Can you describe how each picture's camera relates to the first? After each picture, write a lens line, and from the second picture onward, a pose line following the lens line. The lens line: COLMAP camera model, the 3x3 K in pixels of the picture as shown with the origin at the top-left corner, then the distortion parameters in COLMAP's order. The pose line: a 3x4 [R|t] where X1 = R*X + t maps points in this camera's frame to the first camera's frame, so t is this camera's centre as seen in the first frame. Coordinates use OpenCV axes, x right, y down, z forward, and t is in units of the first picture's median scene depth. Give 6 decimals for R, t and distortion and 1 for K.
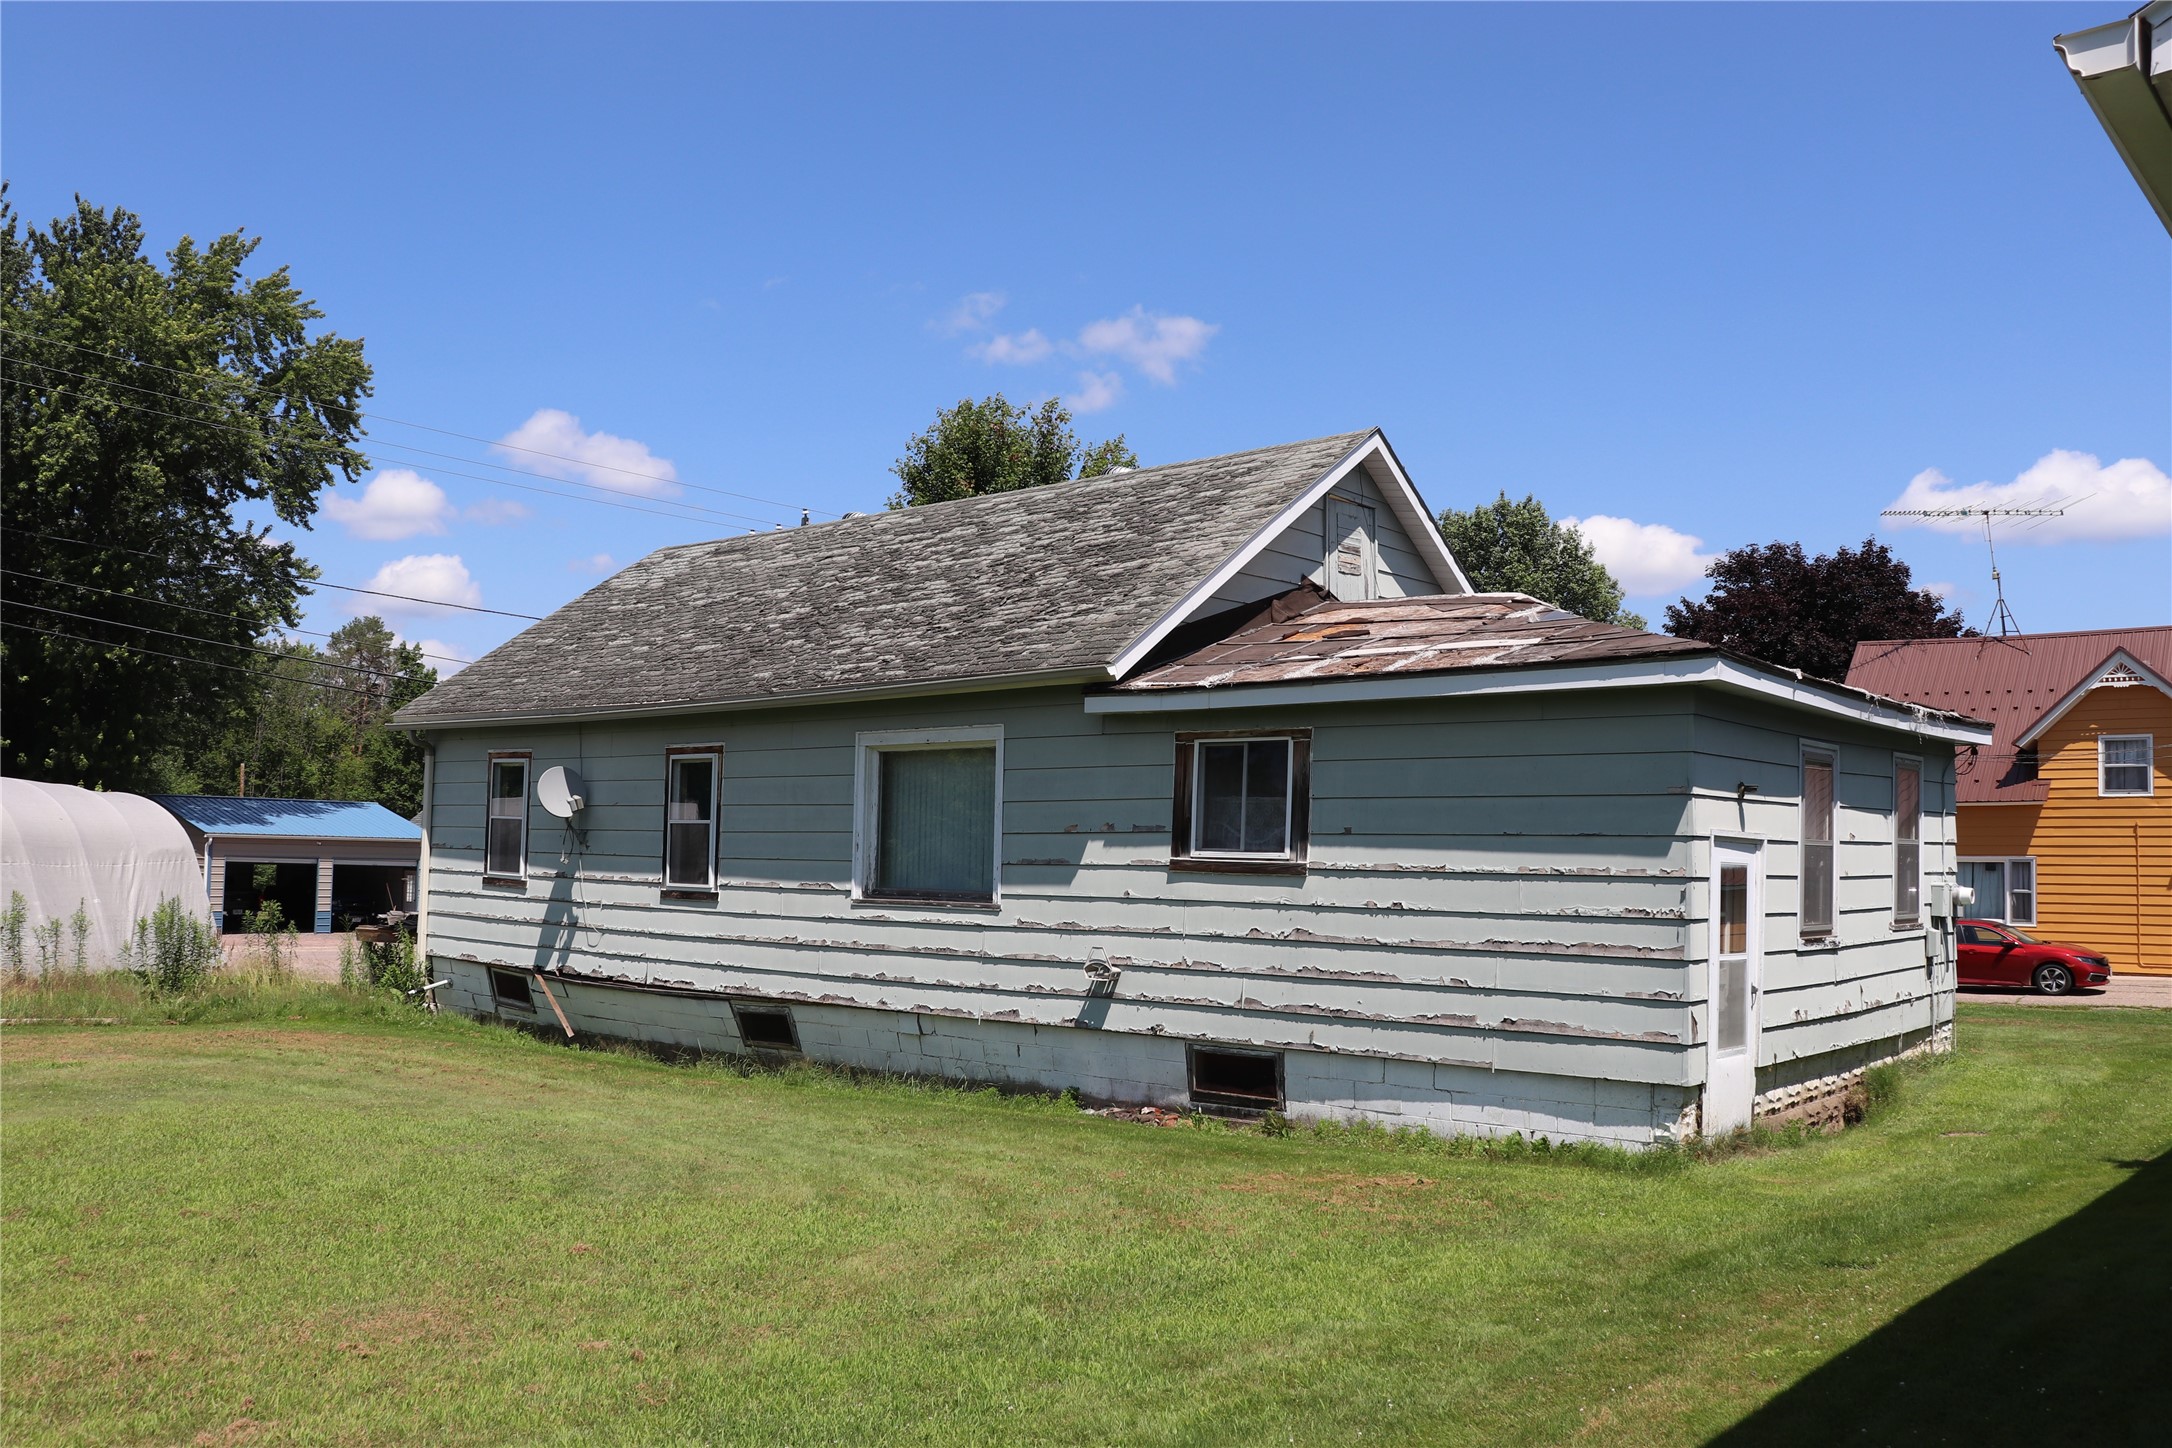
lens RADIAL K [[1792.9, 0, 1089.0], [0, 1792.9, 745.2], [0, 0, 1]] dist [-0.179802, 0.164690]
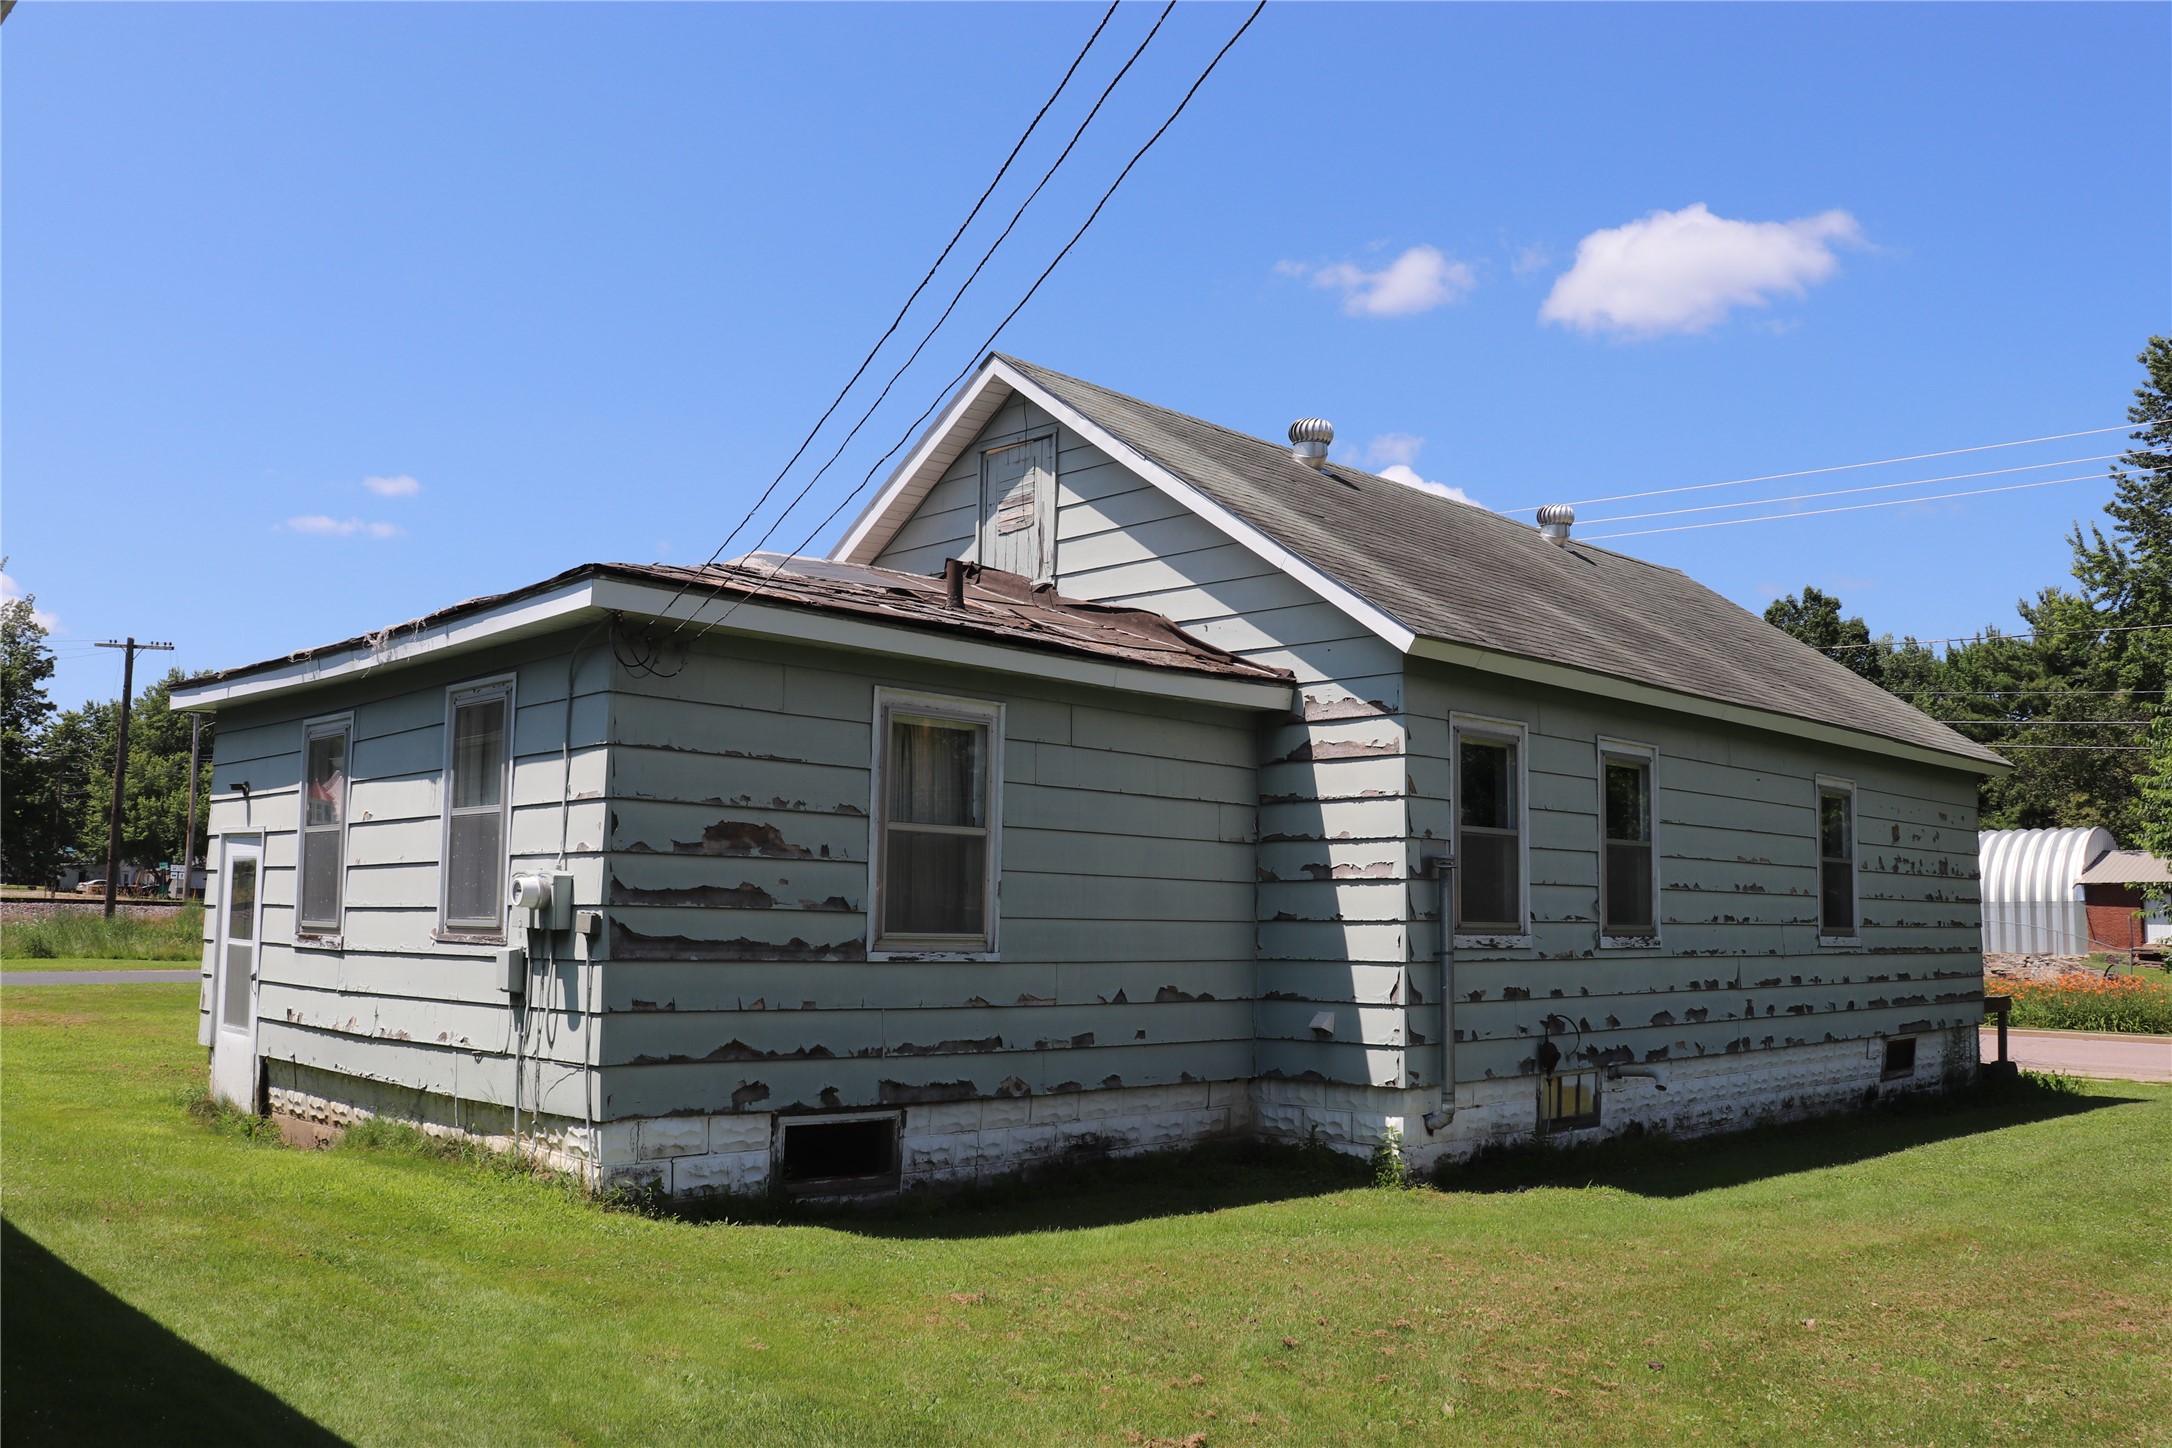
lens RADIAL K [[1798.3, 0, 1082.7], [0, 1798.3, 743.3], [0, 0, 1]] dist [-0.175173, 0.167700]
pose [[-0.086815, -0.119872, -0.988986, 0.945365], [0.045516, 0.991220, -0.124138, 0.104936], [0.995184, -0.055792, -0.080596, 1.084939]]
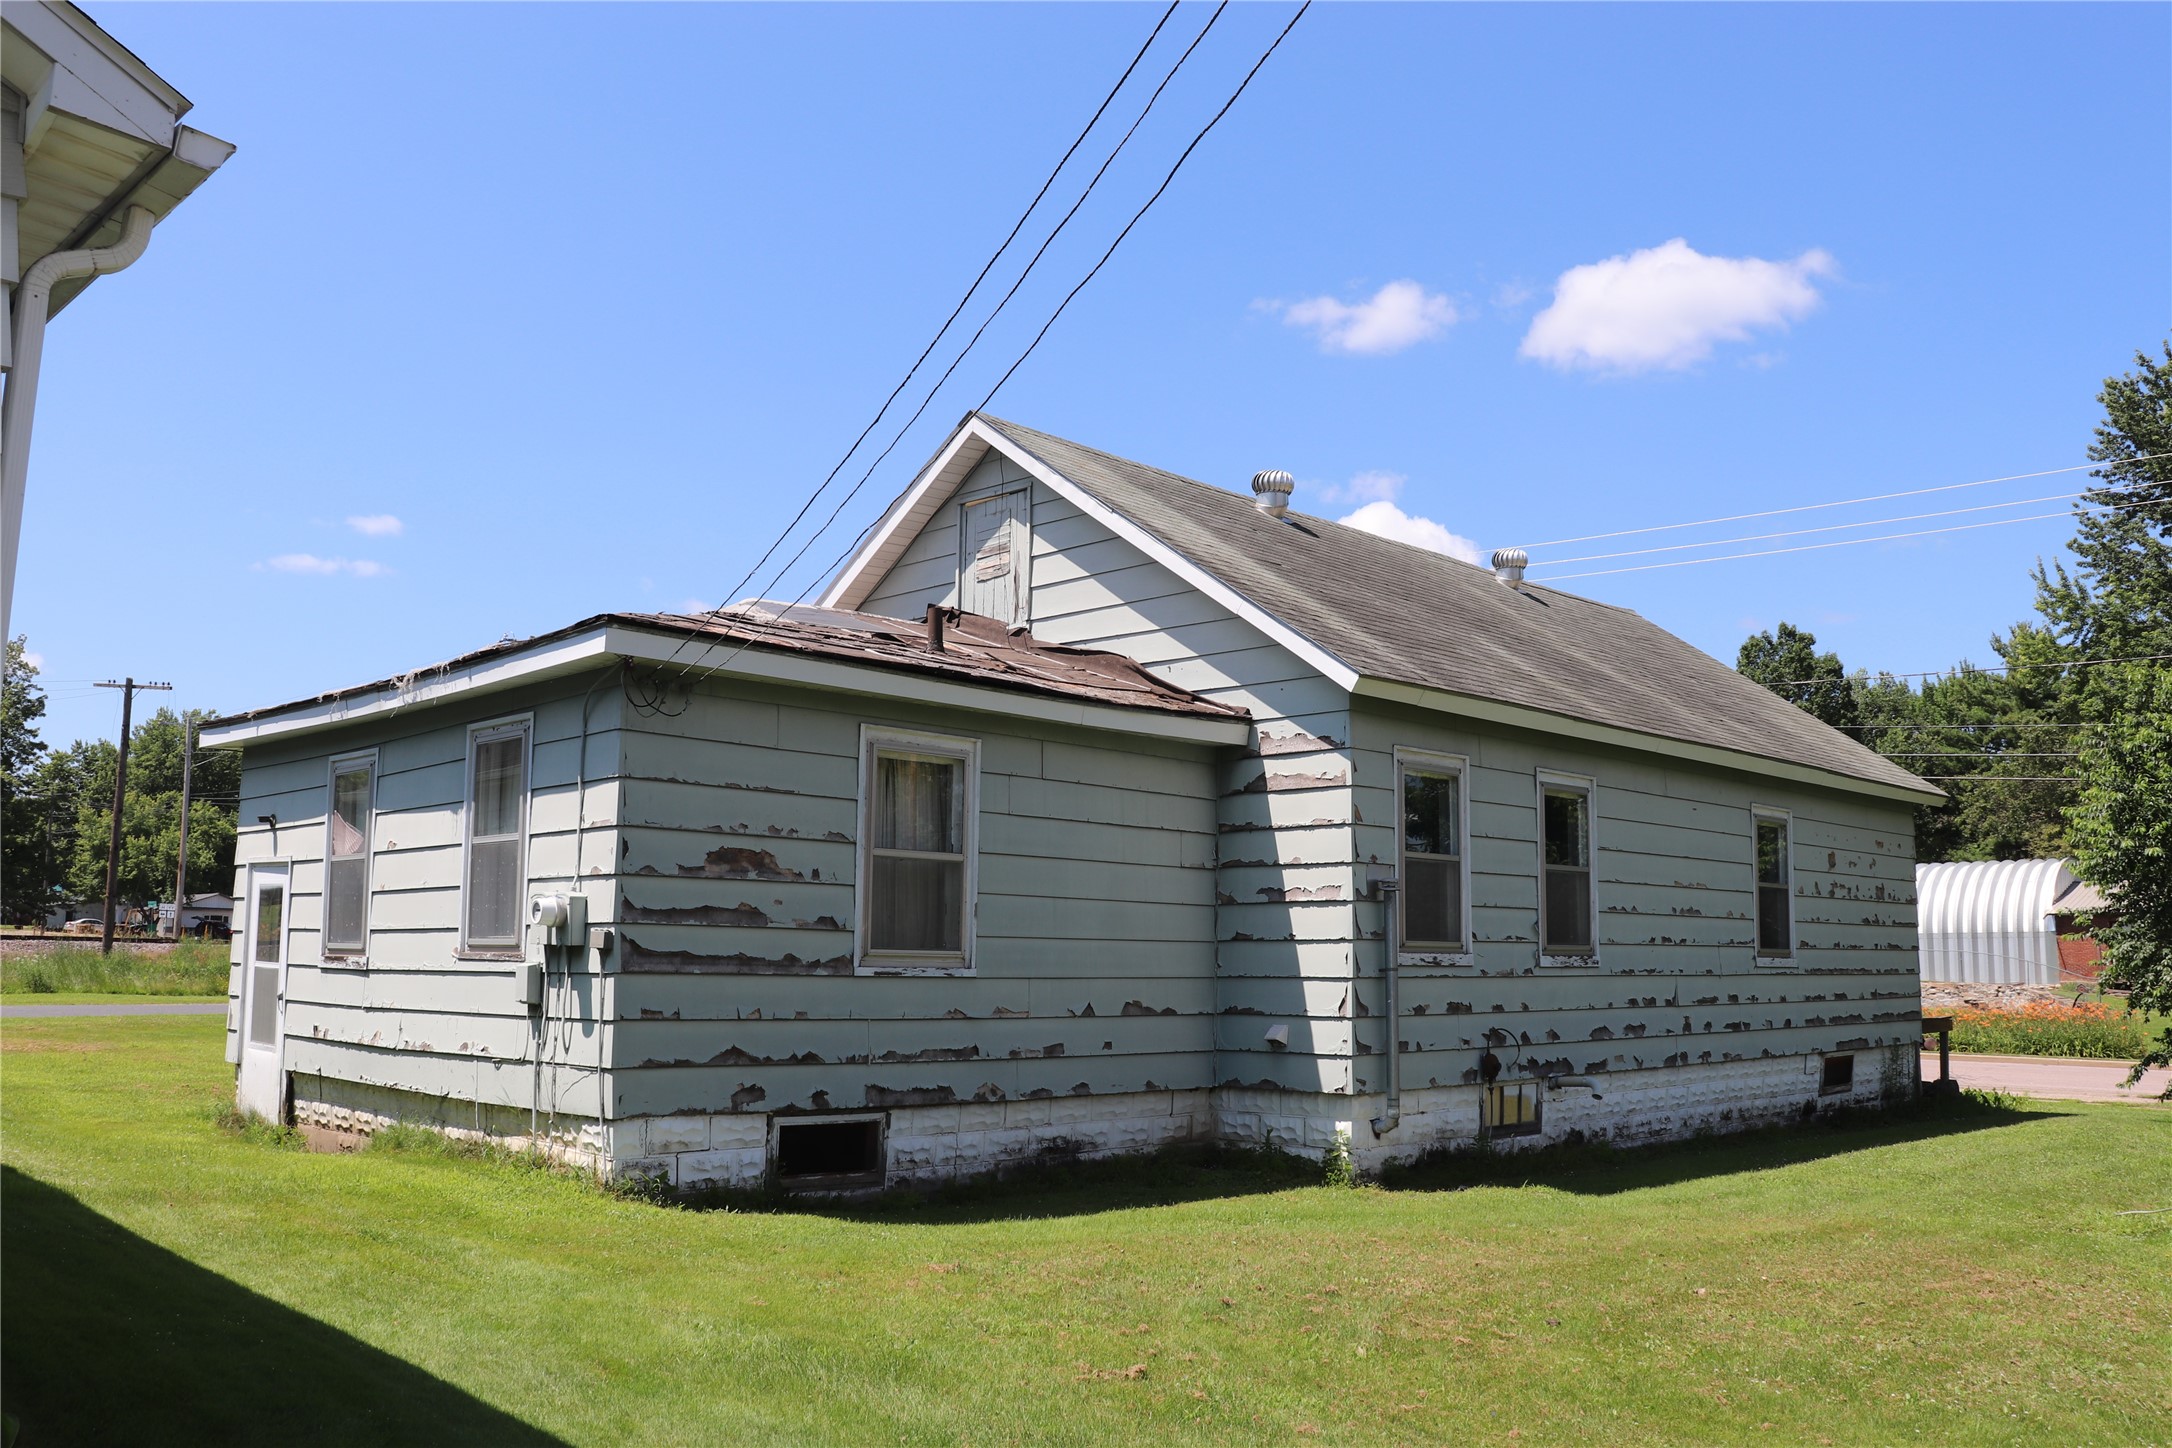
lens RADIAL K [[1798.3, 0, 1082.7], [0, 1798.3, 743.3], [0, 0, 1]] dist [-0.175173, 0.167700]
pose [[-0.079767, -0.140351, -0.986883, 0.998782], [0.049742, 0.988244, -0.144565, 0.113907], [0.995572, -0.060621, -0.071848, 1.095588]]
